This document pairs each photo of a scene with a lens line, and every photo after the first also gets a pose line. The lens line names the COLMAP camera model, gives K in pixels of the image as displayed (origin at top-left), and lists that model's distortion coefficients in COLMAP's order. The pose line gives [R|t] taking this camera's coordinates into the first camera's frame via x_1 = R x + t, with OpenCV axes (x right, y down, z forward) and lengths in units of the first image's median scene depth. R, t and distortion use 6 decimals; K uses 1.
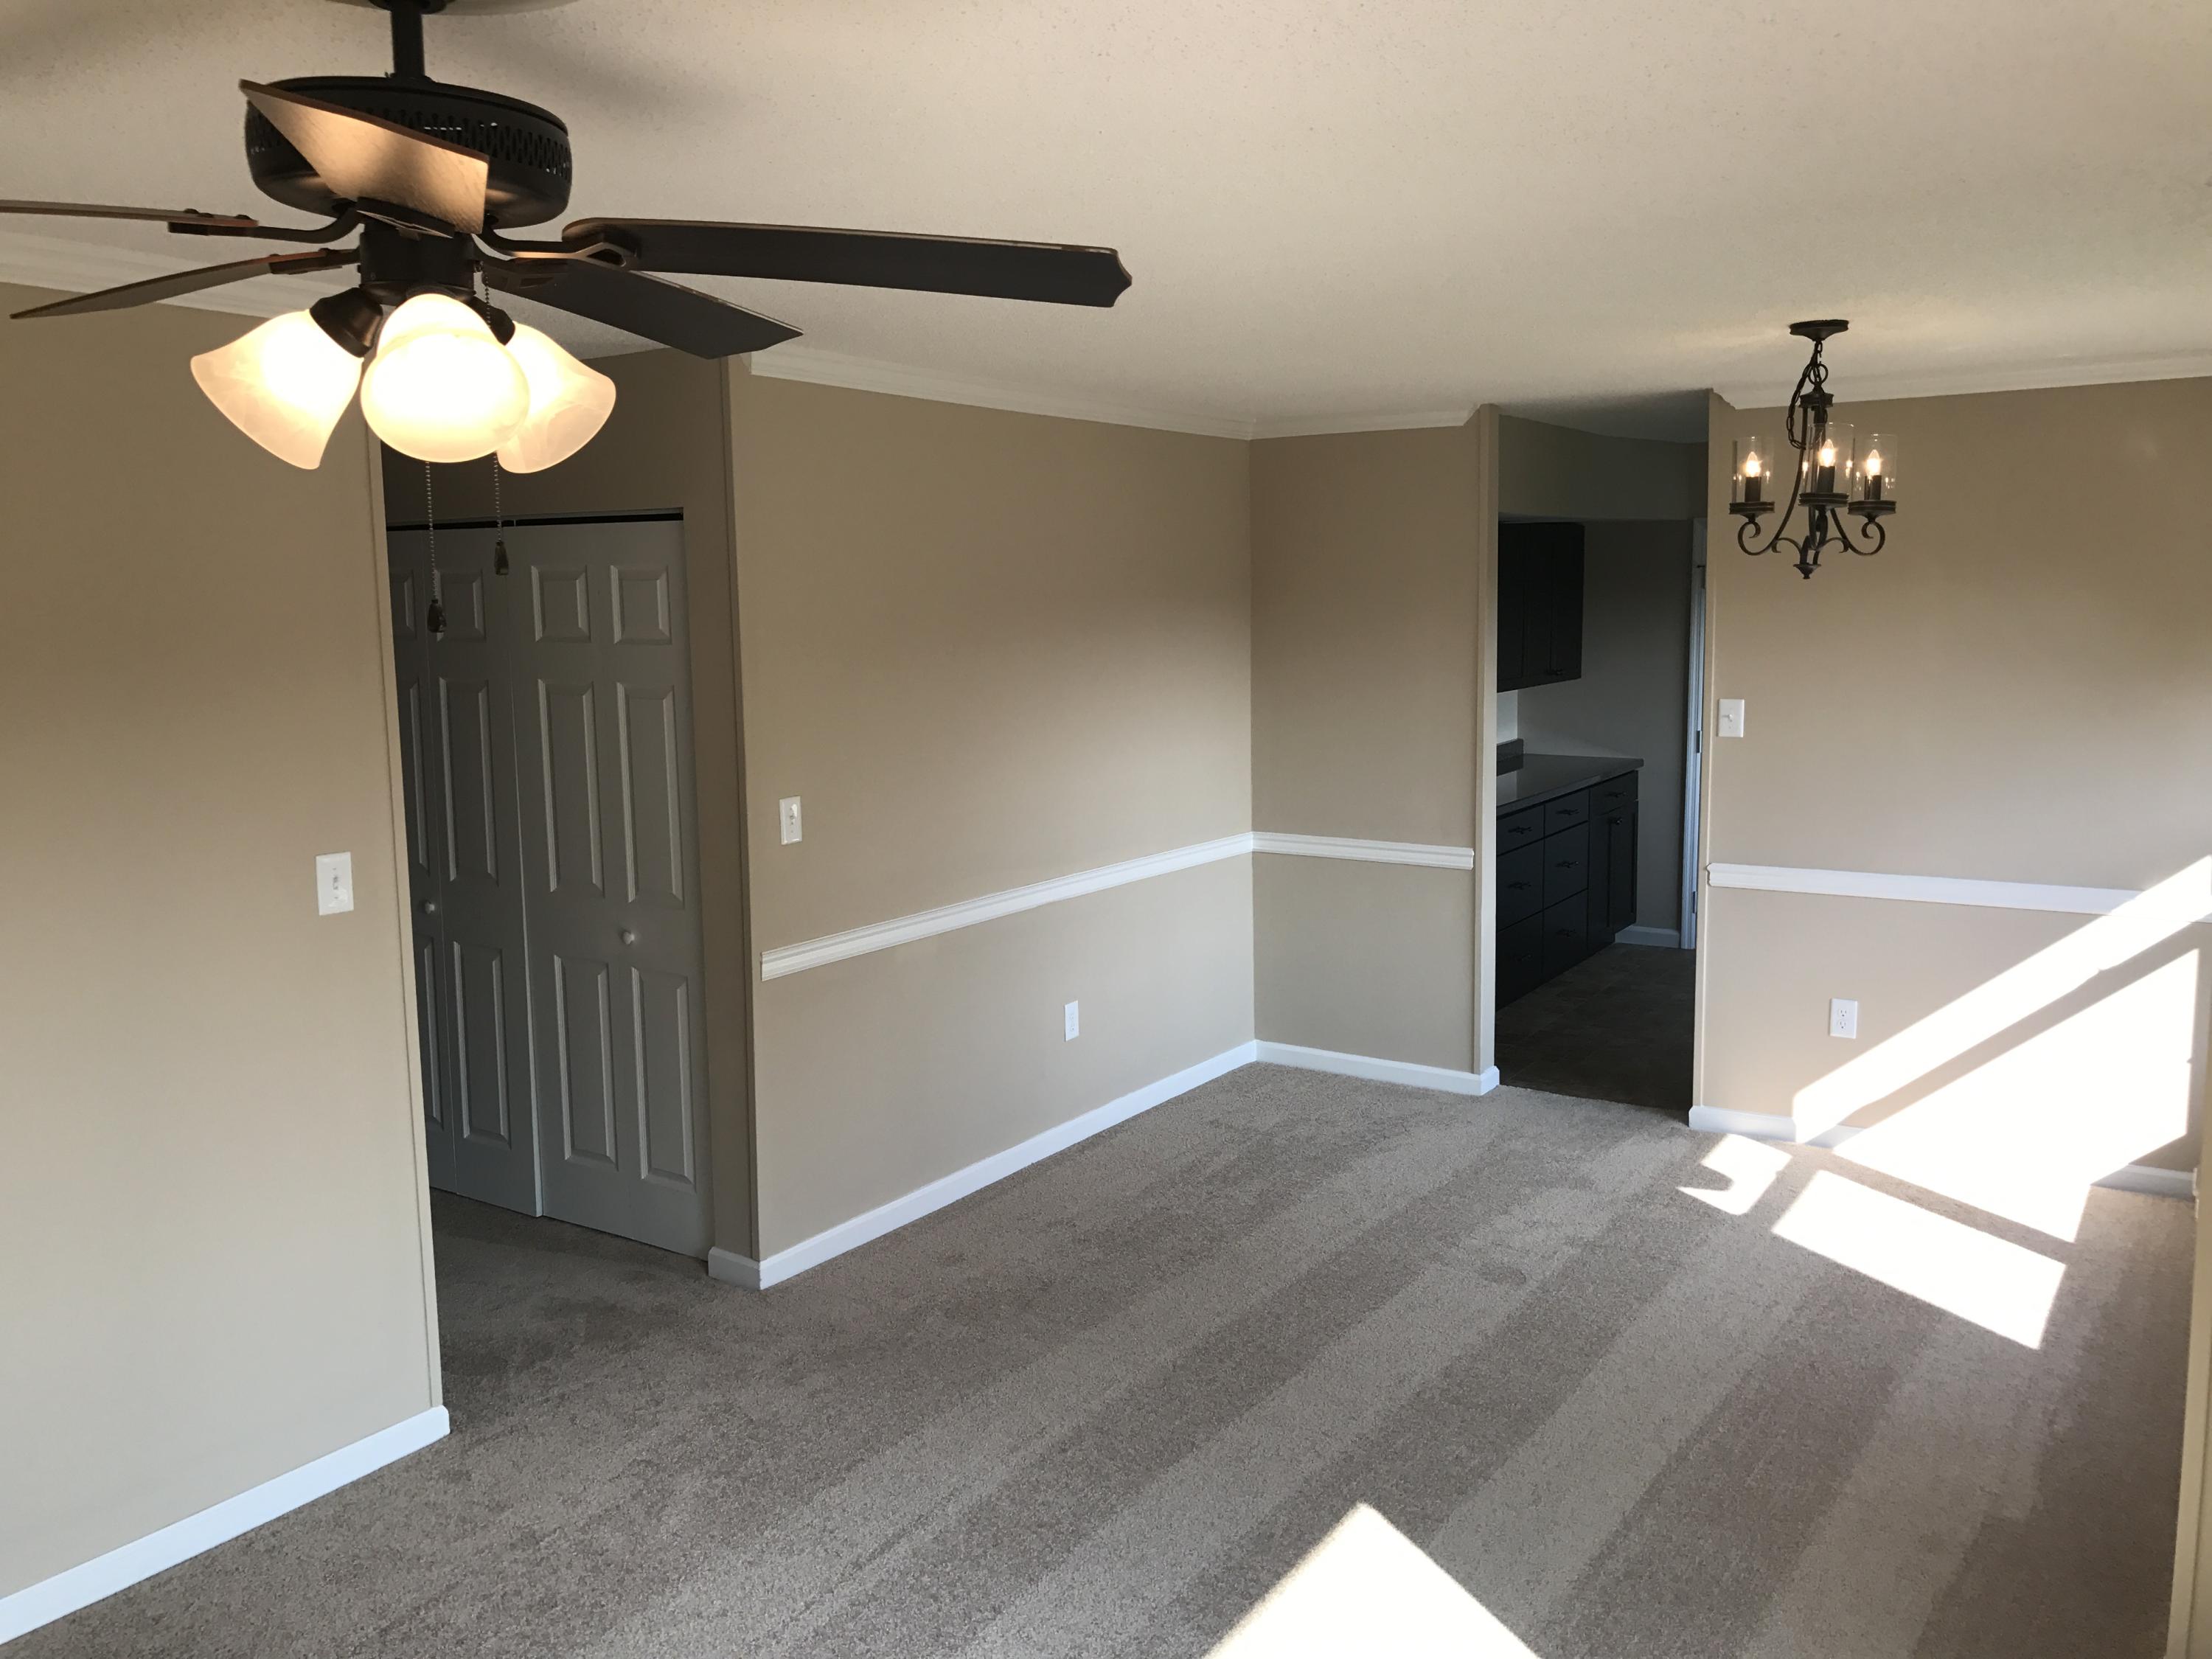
lens RADIAL K [[1824.5, 0, 1106.0], [0, 1824.5, 829.5], [0, 0, 1]] dist [0.004892, 0.000203]
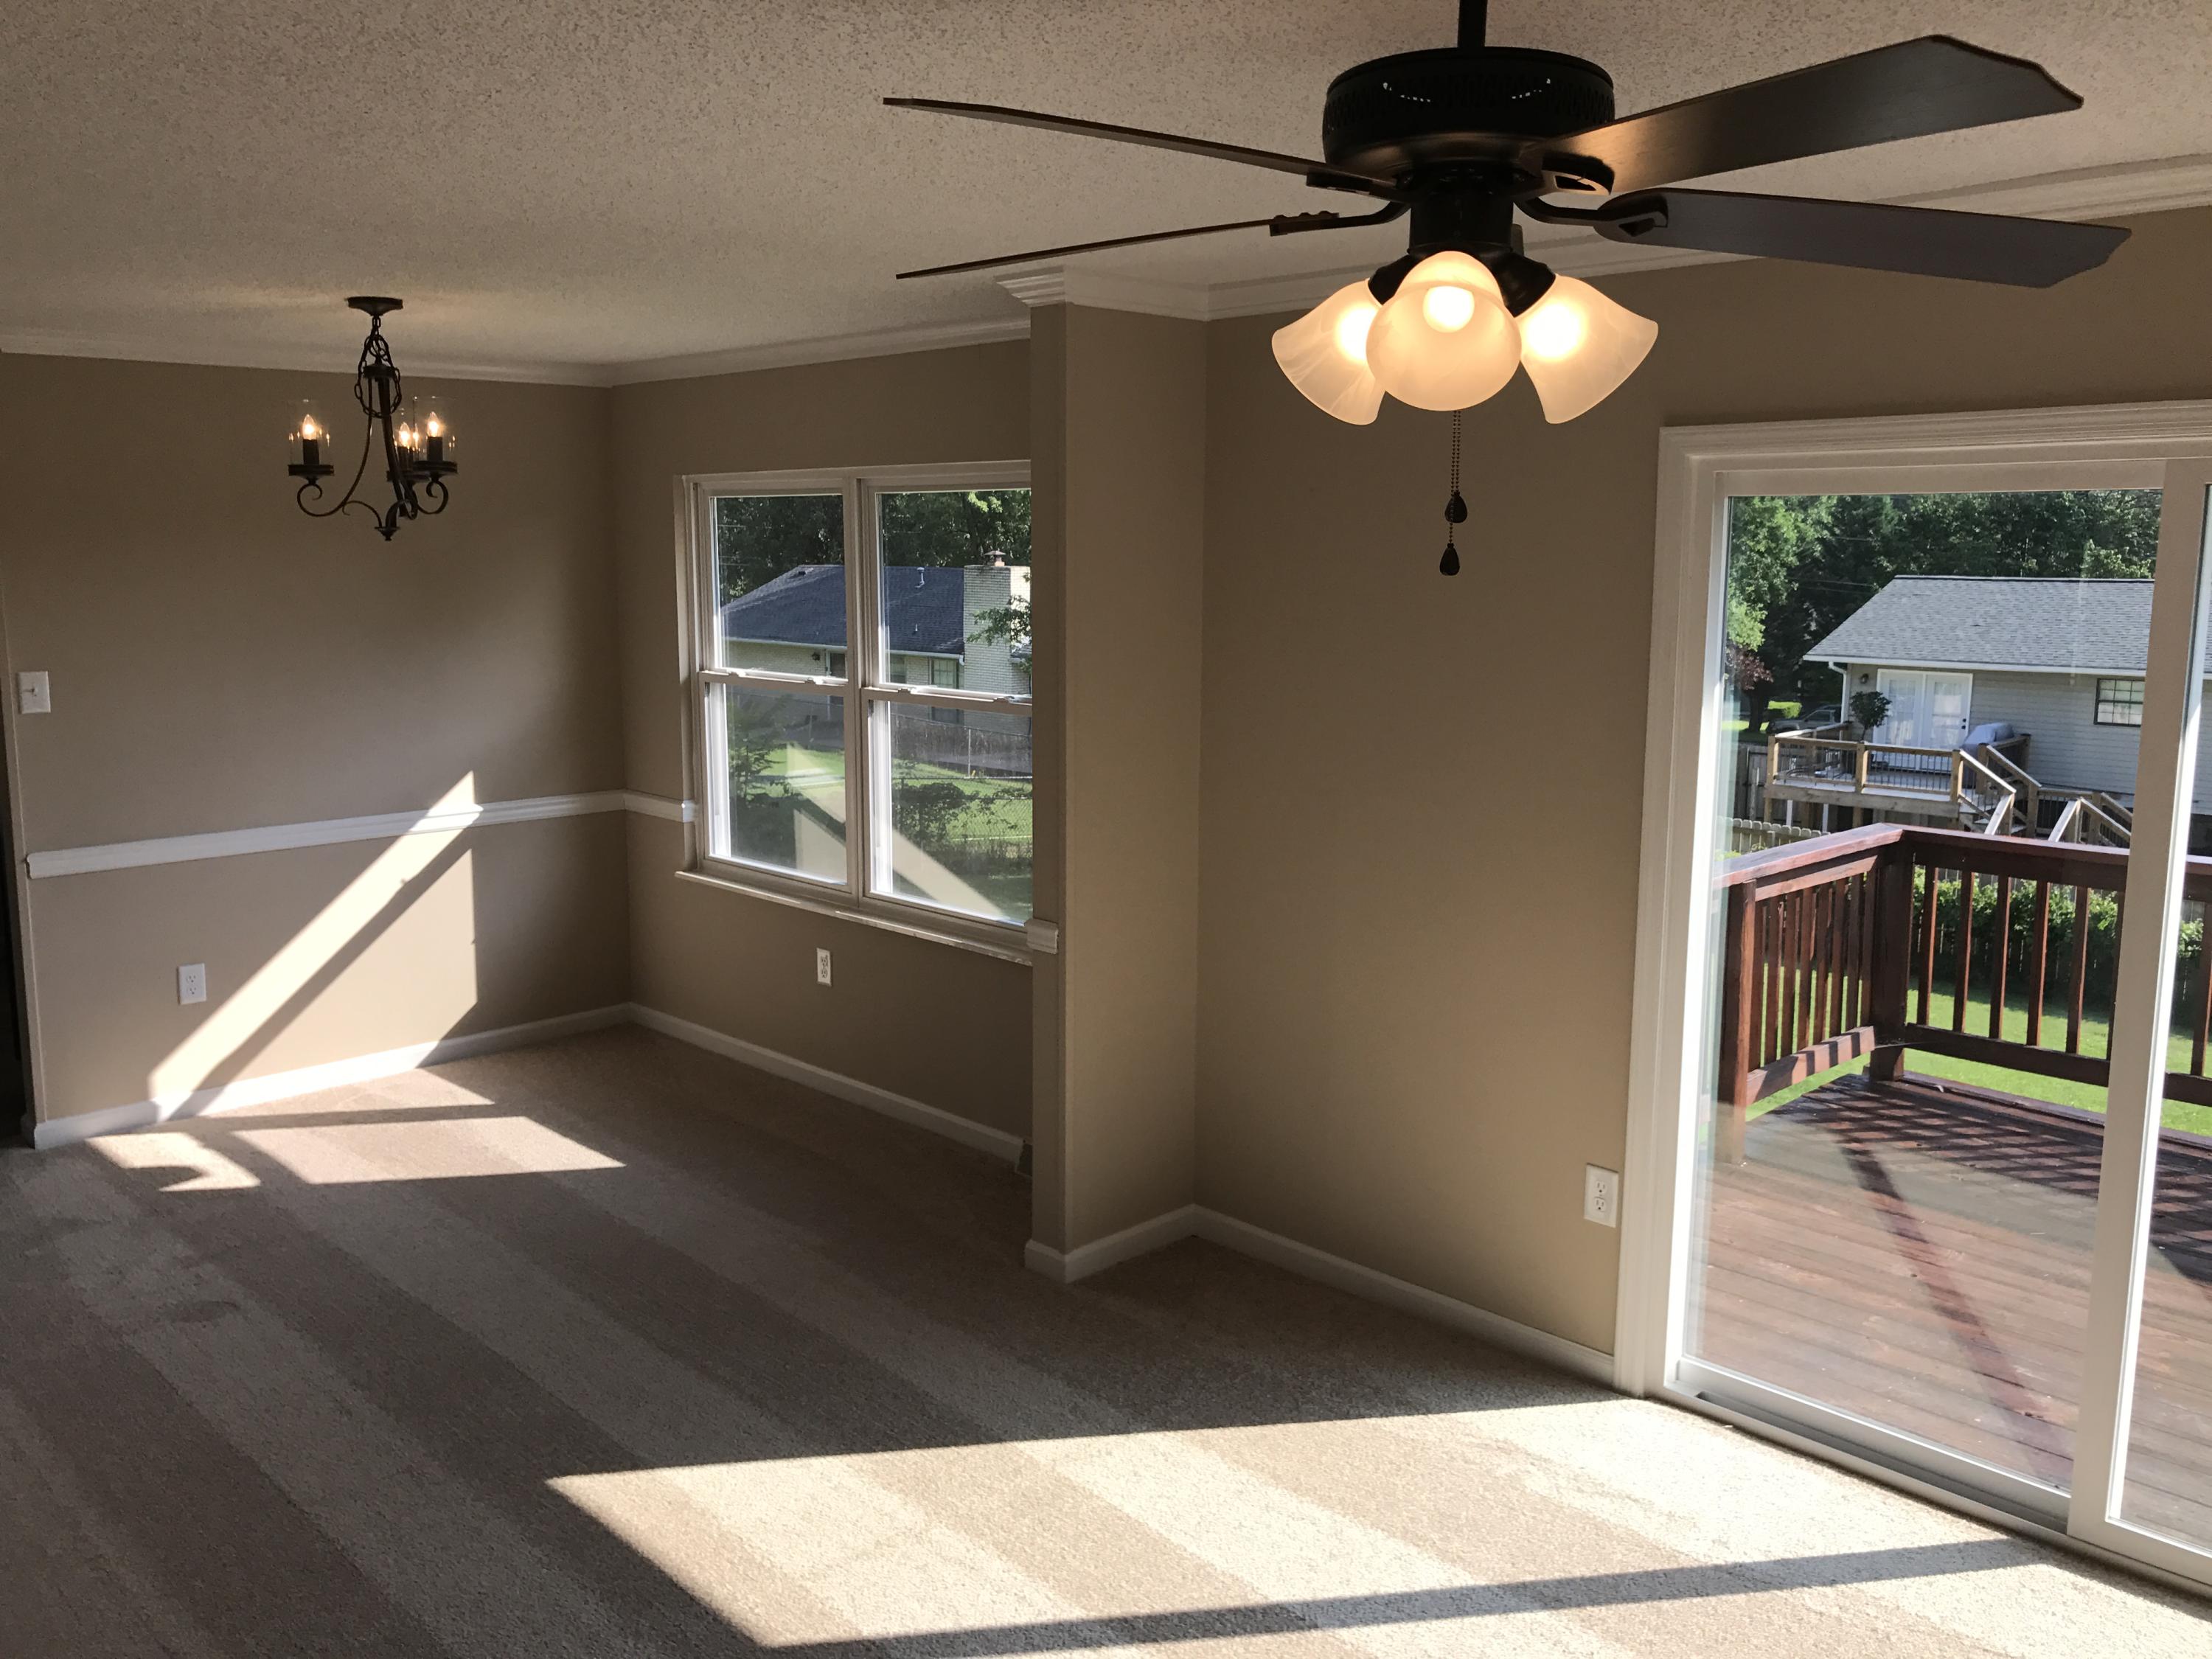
lens RADIAL K [[1824.5, 0, 1106.0], [0, 1824.5, 829.5], [0, 0, 1]] dist [0.004892, 0.000203]
pose [[0.235066, -0.148503, 0.960568, -0.544224], [0.128525, 0.984331, 0.120725, -0.045602], [-0.963445, 0.095079, 0.250469, 0.339937]]
